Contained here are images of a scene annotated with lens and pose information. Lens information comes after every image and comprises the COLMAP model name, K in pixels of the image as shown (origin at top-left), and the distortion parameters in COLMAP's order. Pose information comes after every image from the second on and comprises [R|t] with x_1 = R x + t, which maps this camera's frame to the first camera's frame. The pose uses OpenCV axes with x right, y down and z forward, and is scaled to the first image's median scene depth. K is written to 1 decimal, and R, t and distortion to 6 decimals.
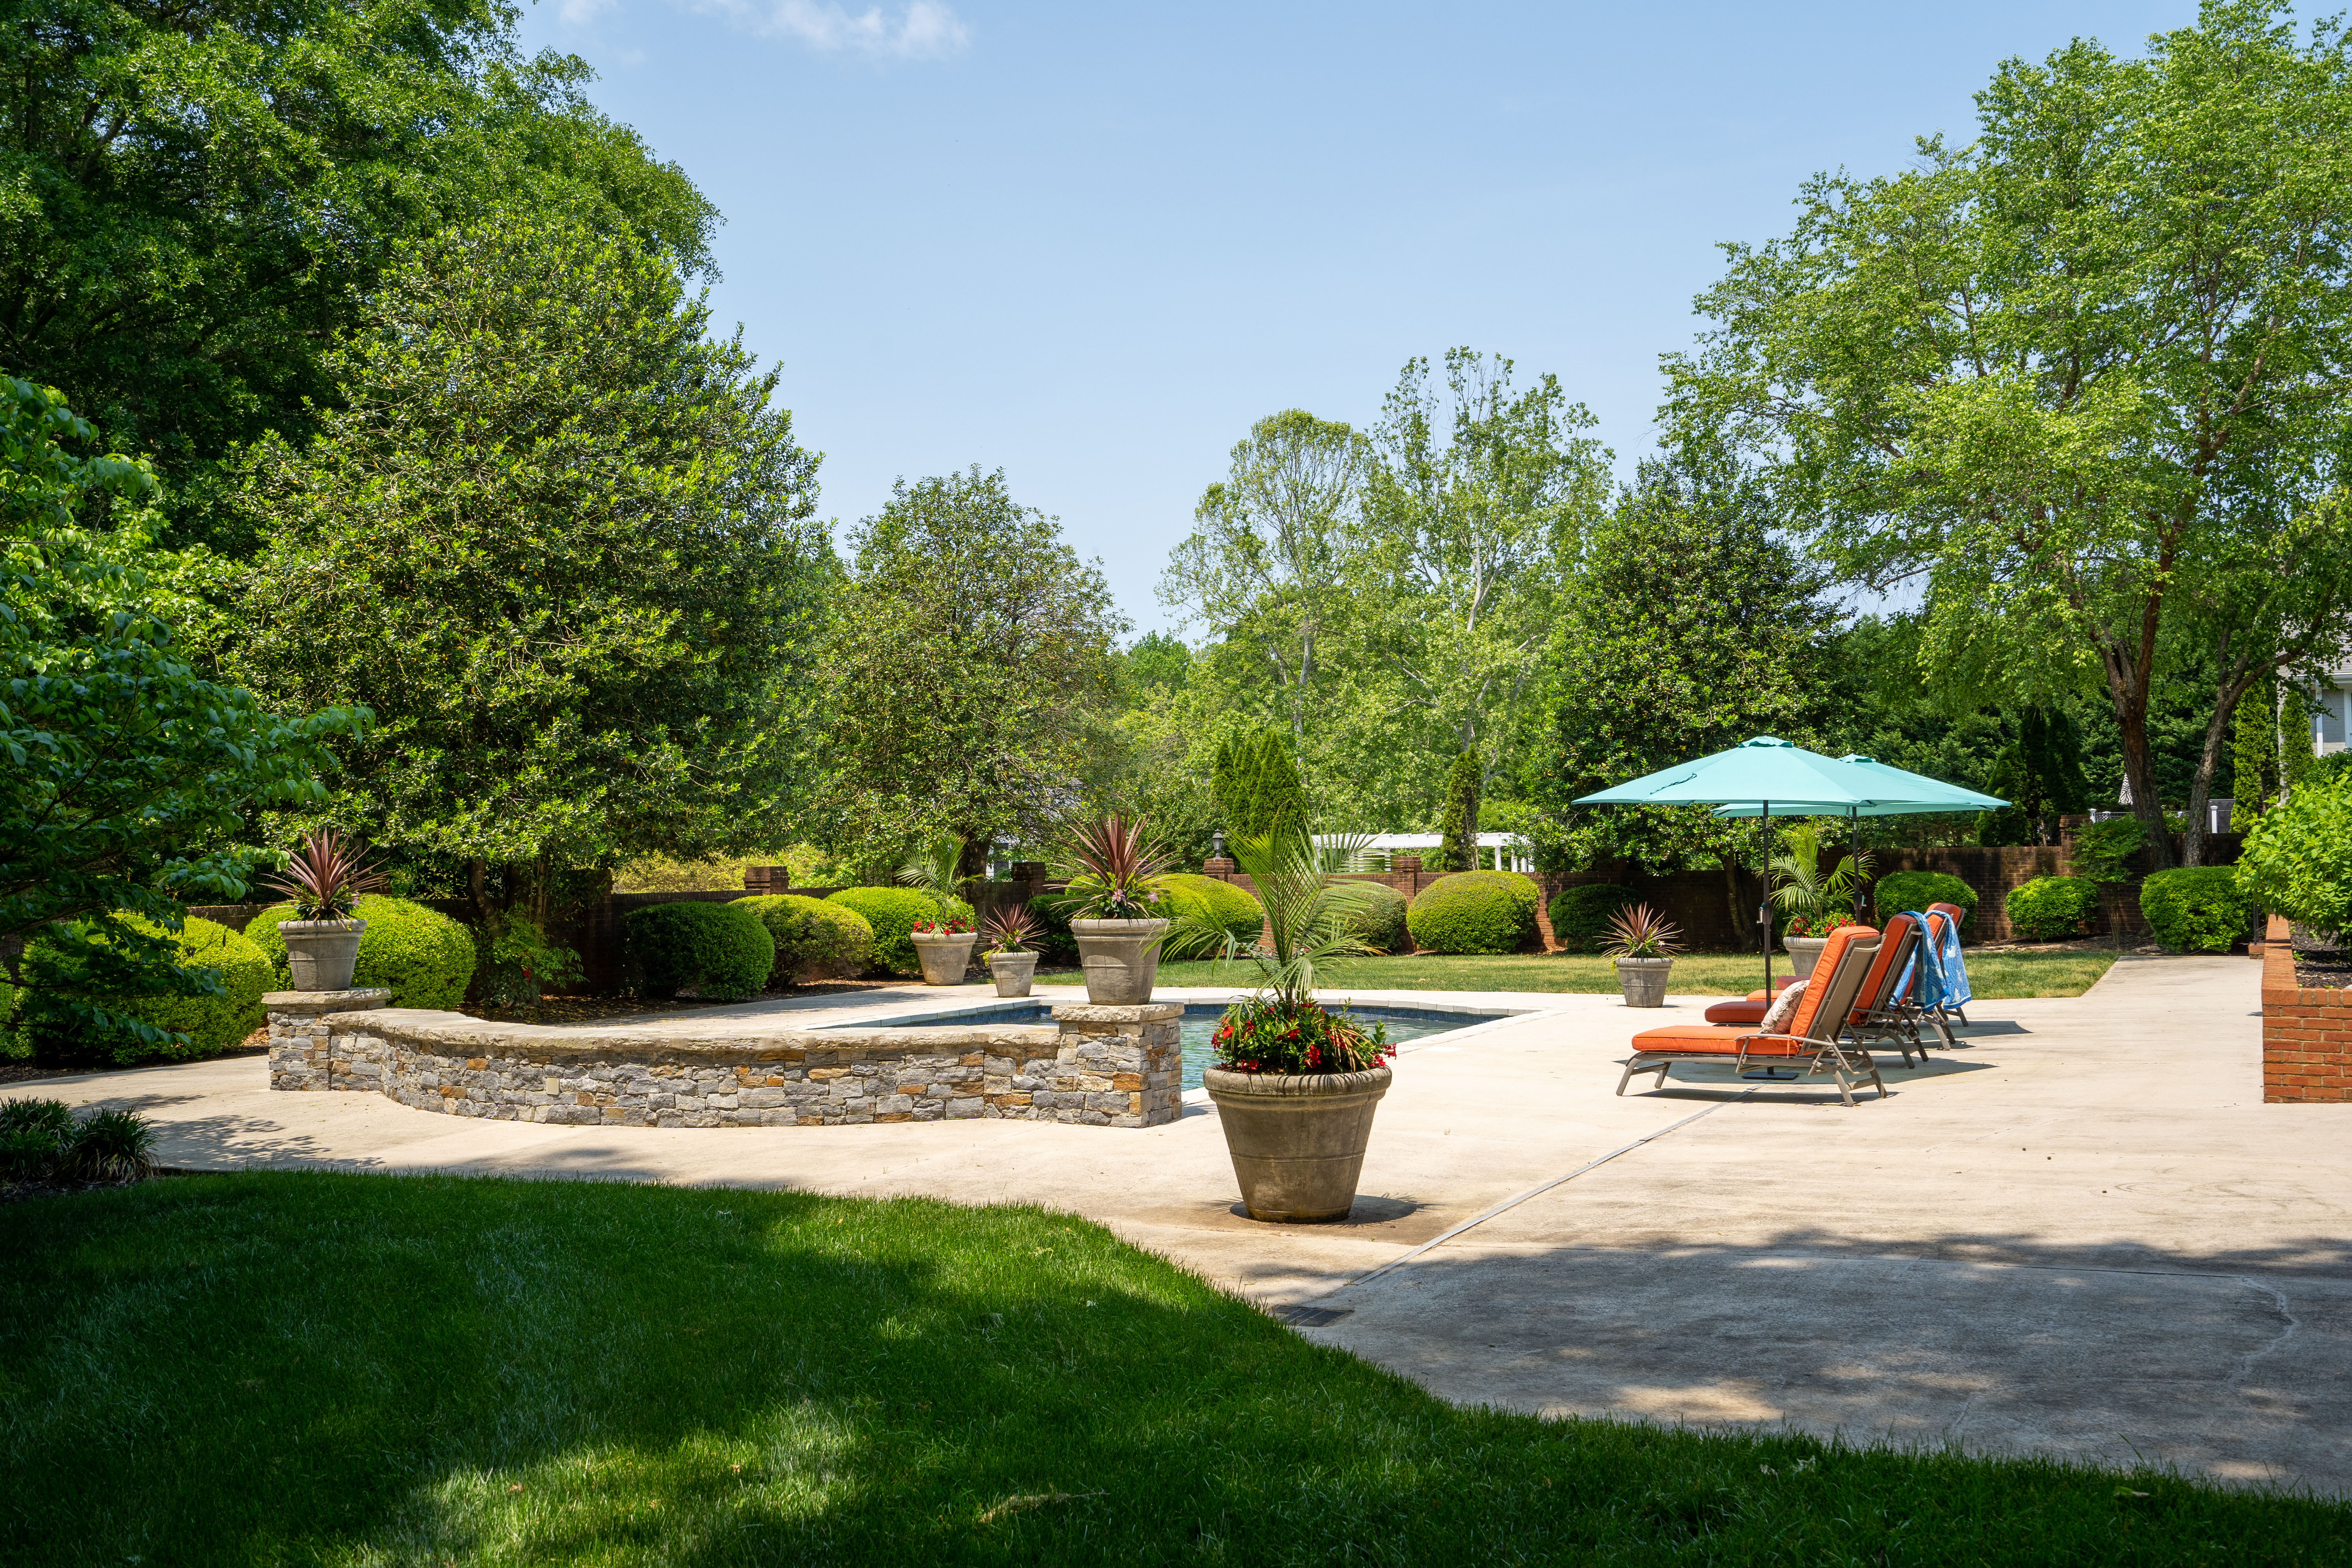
lens RADIAL K [[2276.7, 0, 1177.1], [0, 2276.7, 790.2], [0, 0, 1]] dist [0.042322, 0.000000]
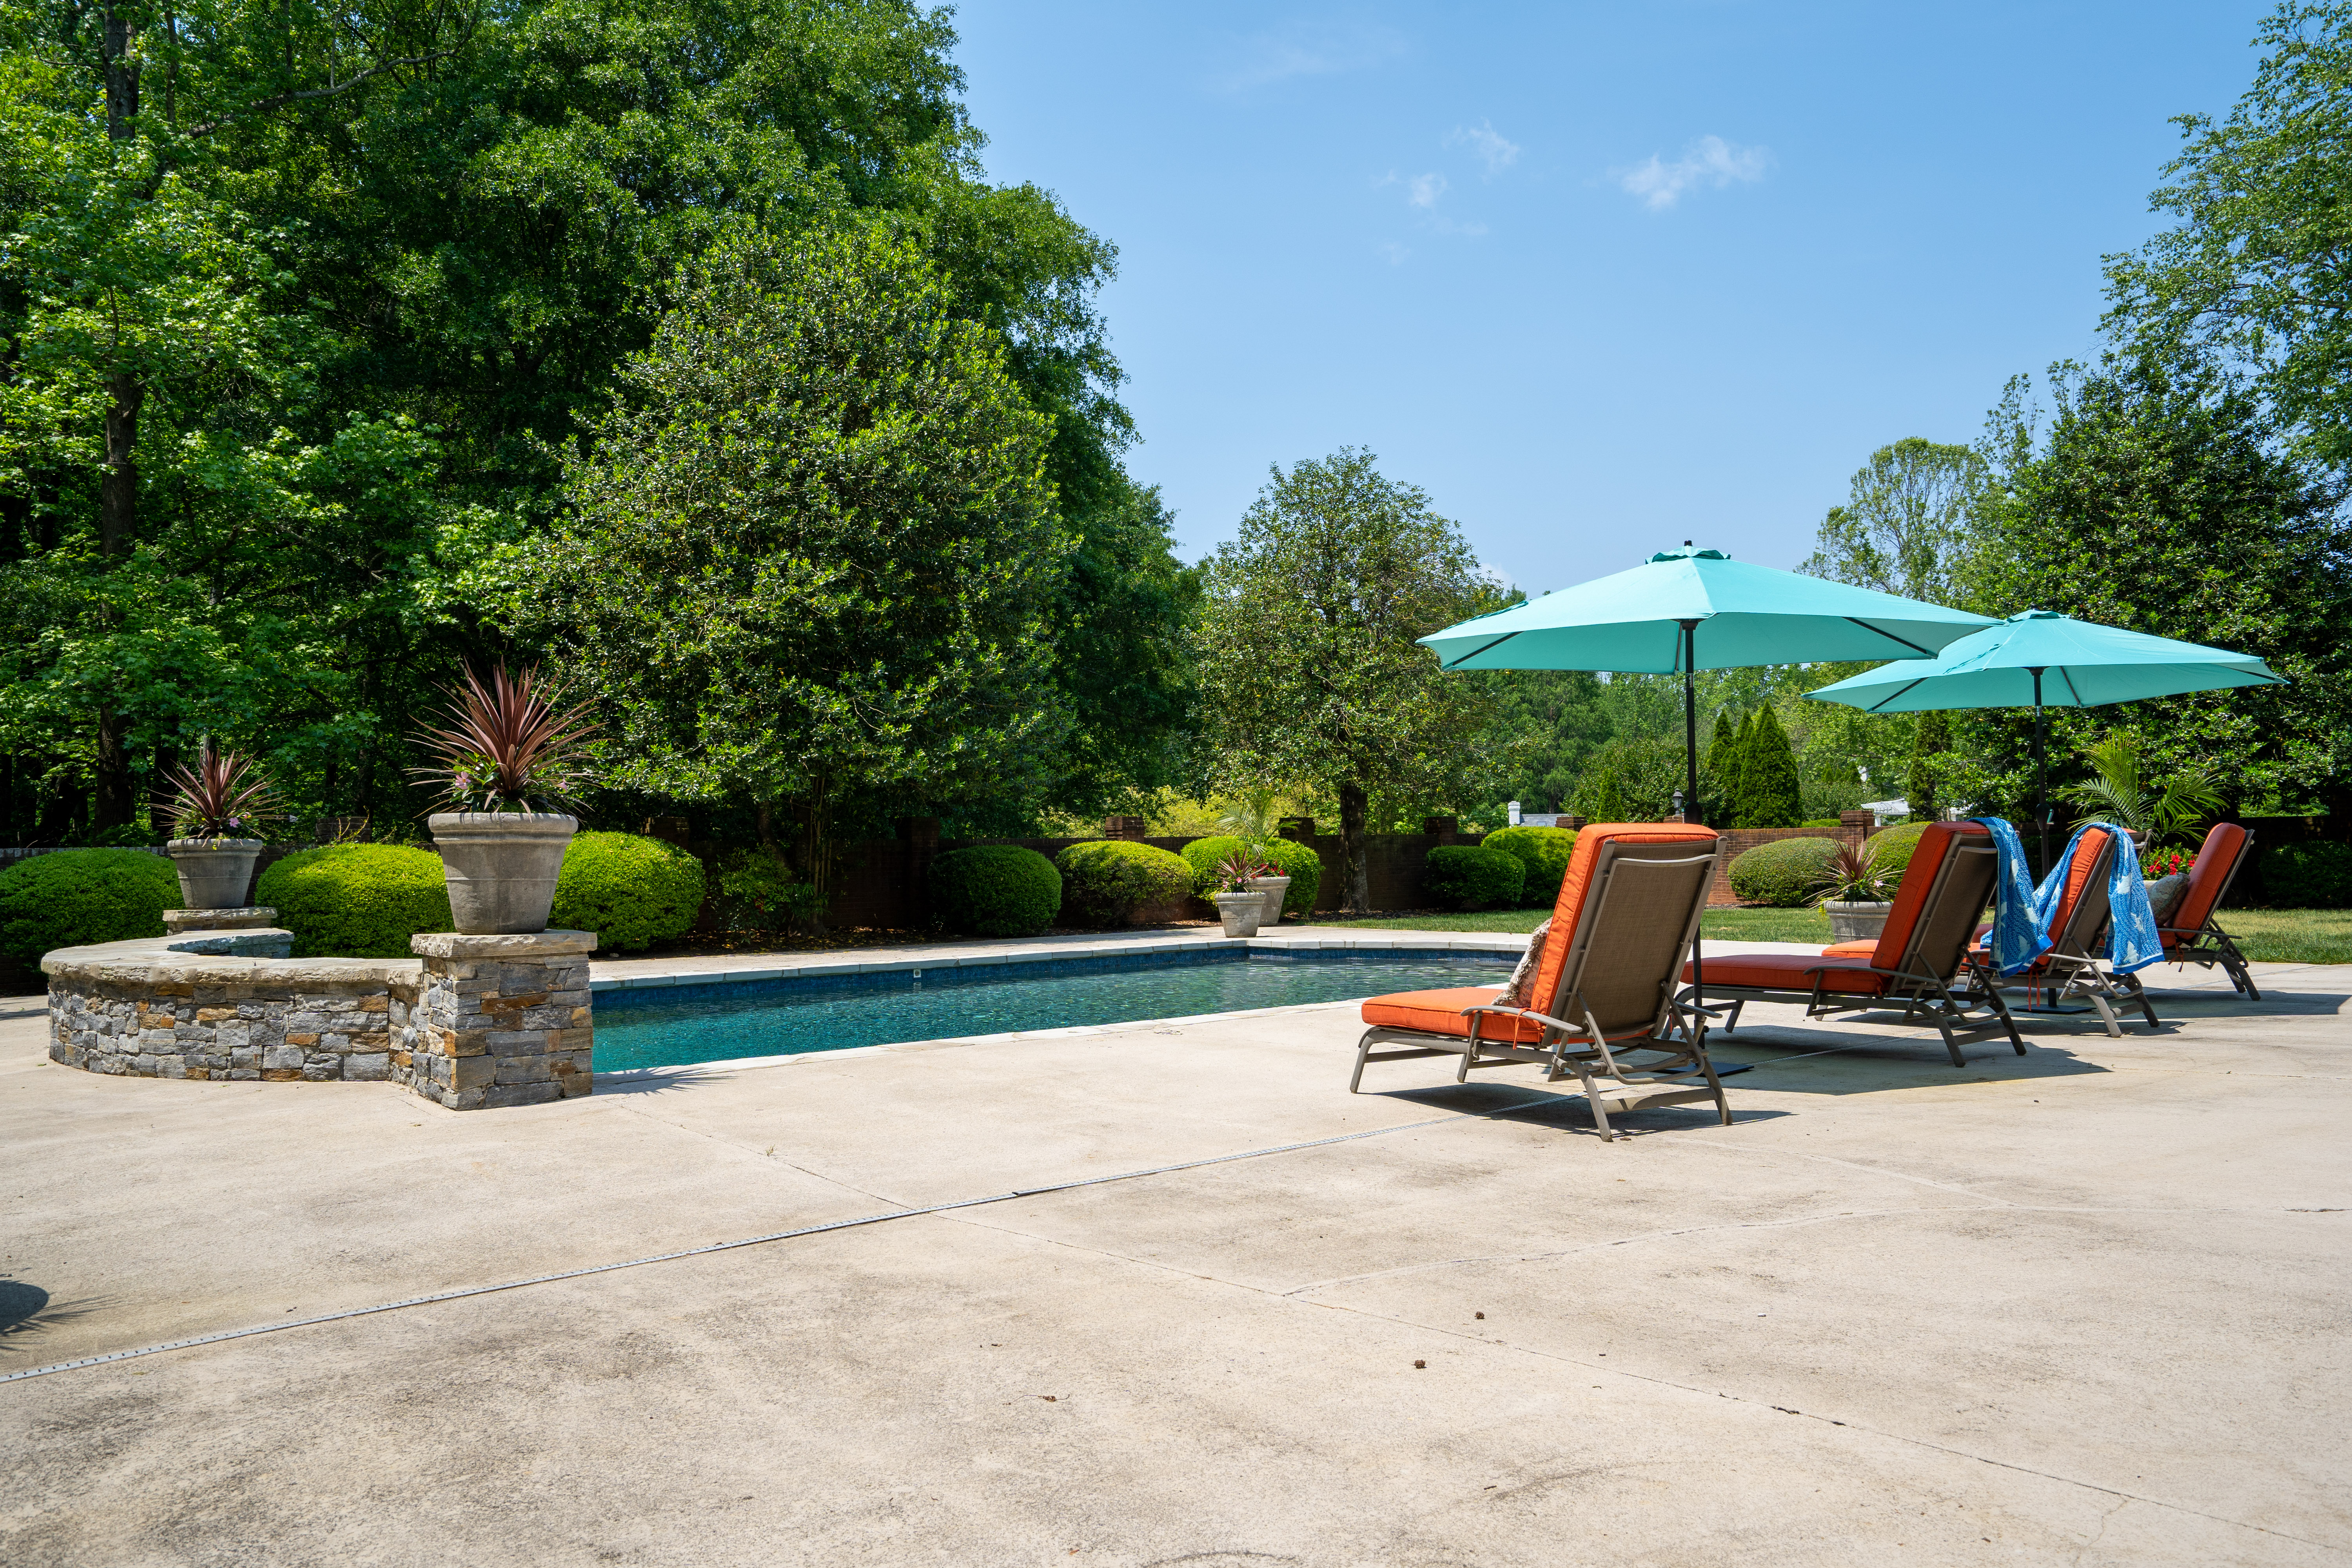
lens RADIAL K [[1648.0, 0, 1149.8], [0, 1648.0, 845.4], [0, 0, 1]] dist [-0.004261, 0.014048]
pose [[0.908600, -0.005385, -0.417633, 0.151502], [0.019143, 0.999403, 0.028761, 0.022047], [0.417229, -0.034127, 0.908161, 0.246373]]
